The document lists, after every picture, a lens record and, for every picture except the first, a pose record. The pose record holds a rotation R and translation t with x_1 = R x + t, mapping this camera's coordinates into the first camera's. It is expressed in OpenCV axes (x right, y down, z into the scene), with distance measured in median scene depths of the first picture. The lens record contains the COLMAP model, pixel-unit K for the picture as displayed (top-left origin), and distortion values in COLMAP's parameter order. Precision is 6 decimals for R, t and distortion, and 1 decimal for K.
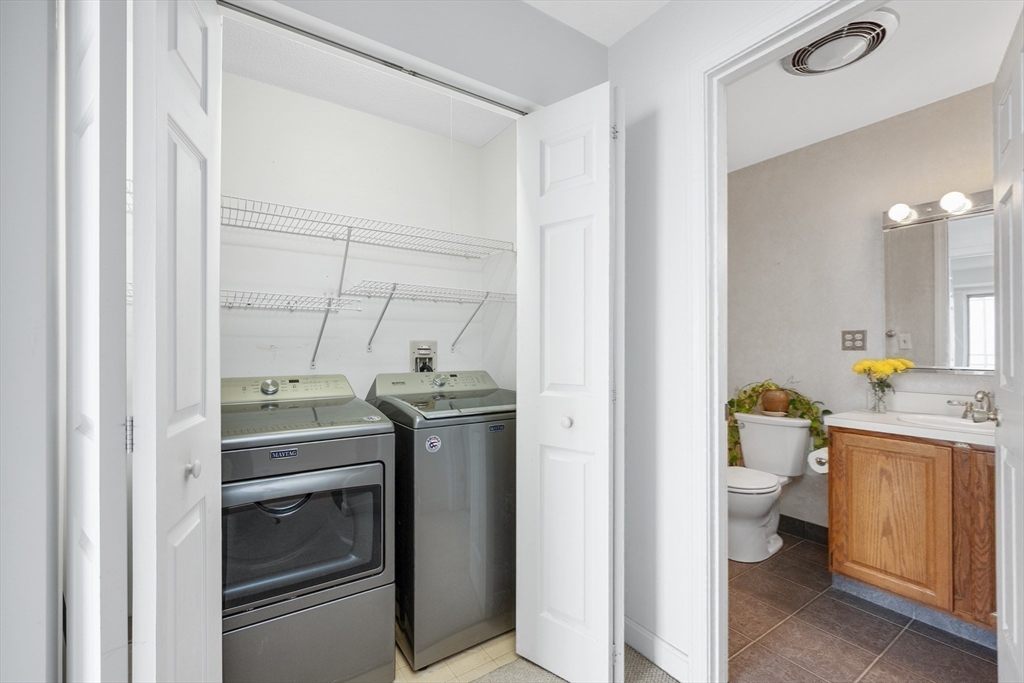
lens RADIAL K [[435.6, 0, 509.7], [0, 435.6, 347.4], [0, 0, 1]] dist [-0.000587, 0.000258]
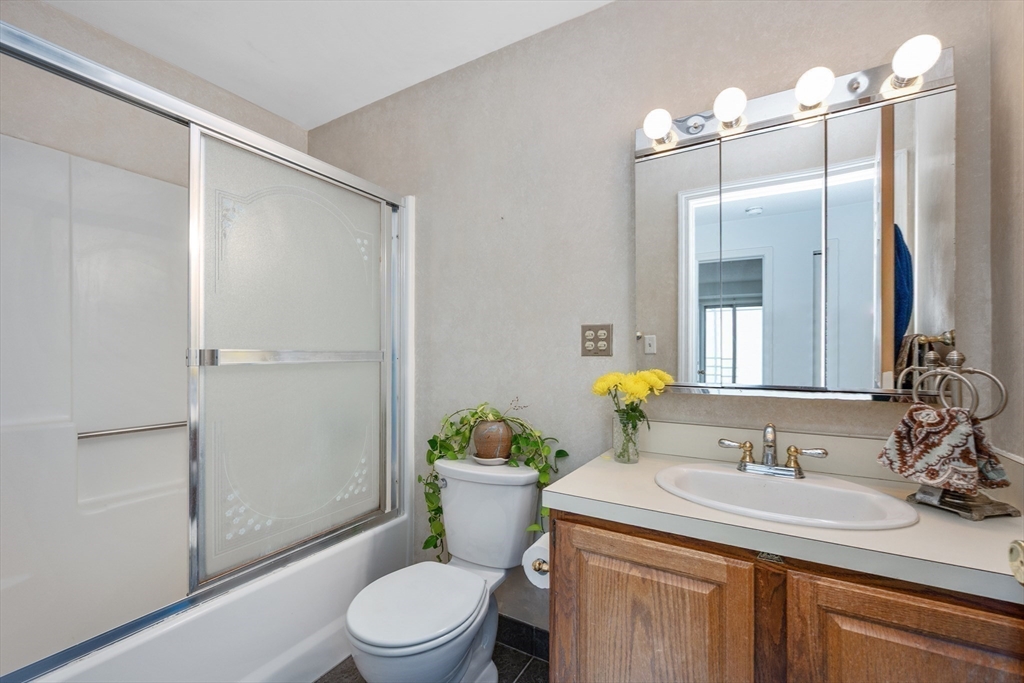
lens RADIAL K [[426.7, 0, 512.4], [0, 426.7, 354.5], [0, 0, 1]] dist [0.001184, 0.000036]
pose [[0.898608, 0.005528, 0.438718, 0.407546], [-0.006798, 0.999976, 0.001322, 0.004747], [-0.438701, -0.004170, 0.898624, 0.494849]]
